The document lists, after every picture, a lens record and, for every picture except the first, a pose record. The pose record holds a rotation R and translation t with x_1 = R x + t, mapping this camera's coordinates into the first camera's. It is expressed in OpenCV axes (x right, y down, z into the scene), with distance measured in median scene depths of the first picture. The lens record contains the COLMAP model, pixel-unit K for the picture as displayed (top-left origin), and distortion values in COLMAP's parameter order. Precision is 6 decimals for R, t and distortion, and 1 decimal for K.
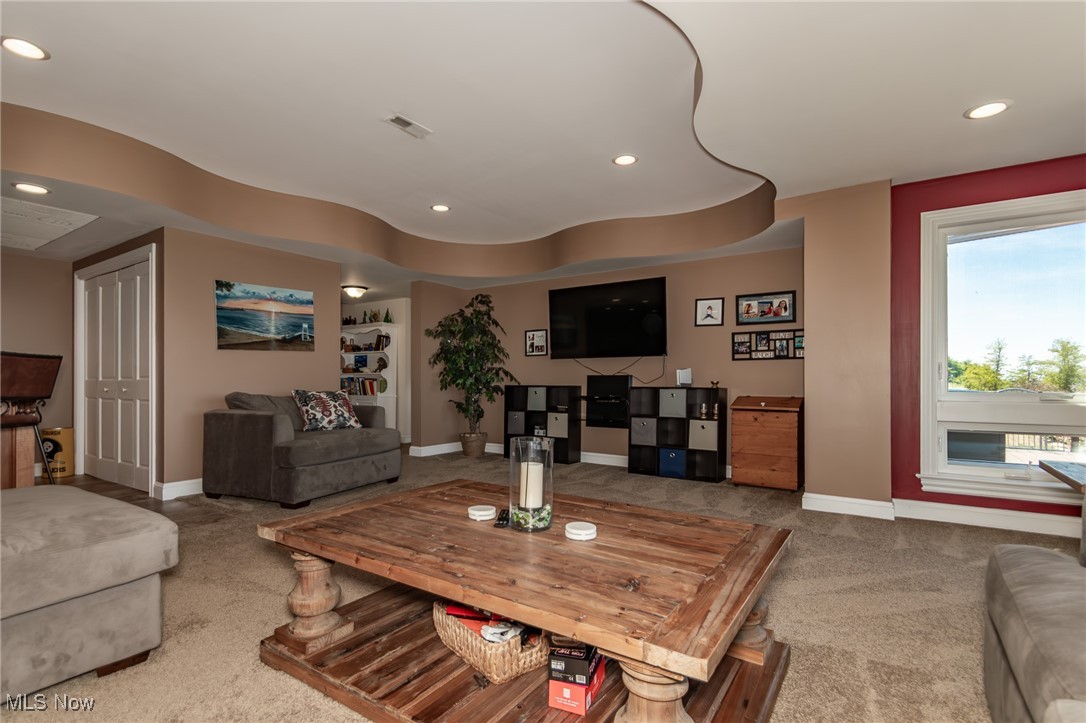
lens RADIAL K [[521.0, 0, 524.0], [0, 521.0, 374.5], [0, 0, 1]] dist [-0.000783, -0.000150]
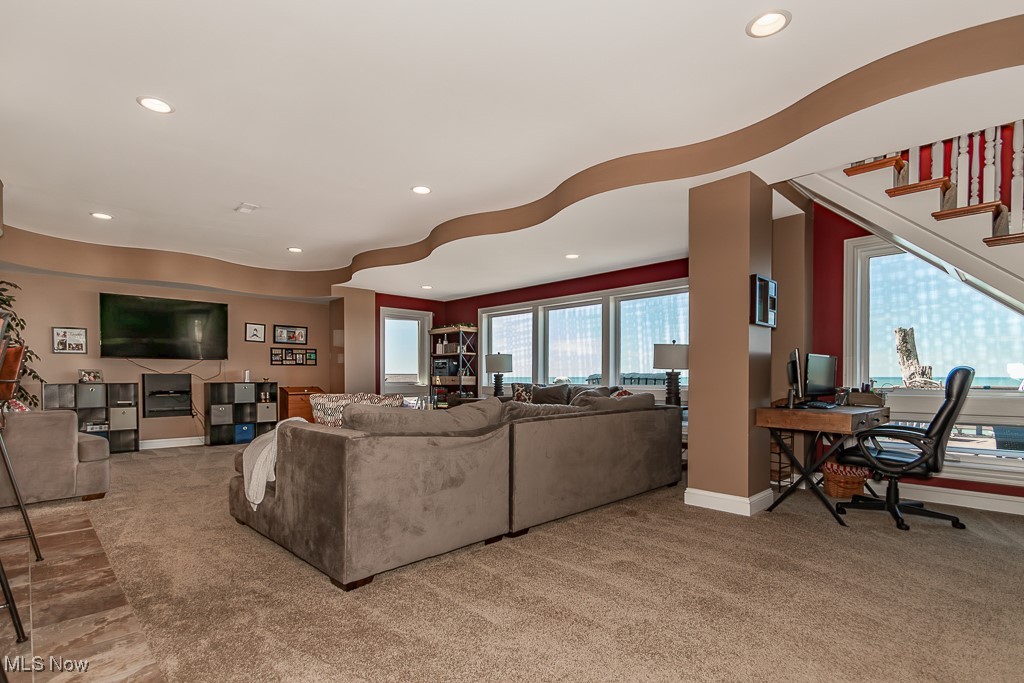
lens RADIAL K [[490.2, 0, 515.1], [0, 490.2, 363.9], [0, 0, 1]] dist [0.003093, 0.000801]
pose [[0.181936, 0.025741, 0.982973, -0.913737], [-0.006783, 0.999666, -0.024923, 0.001382], [-0.983287, -0.002133, 0.182050, -0.002766]]
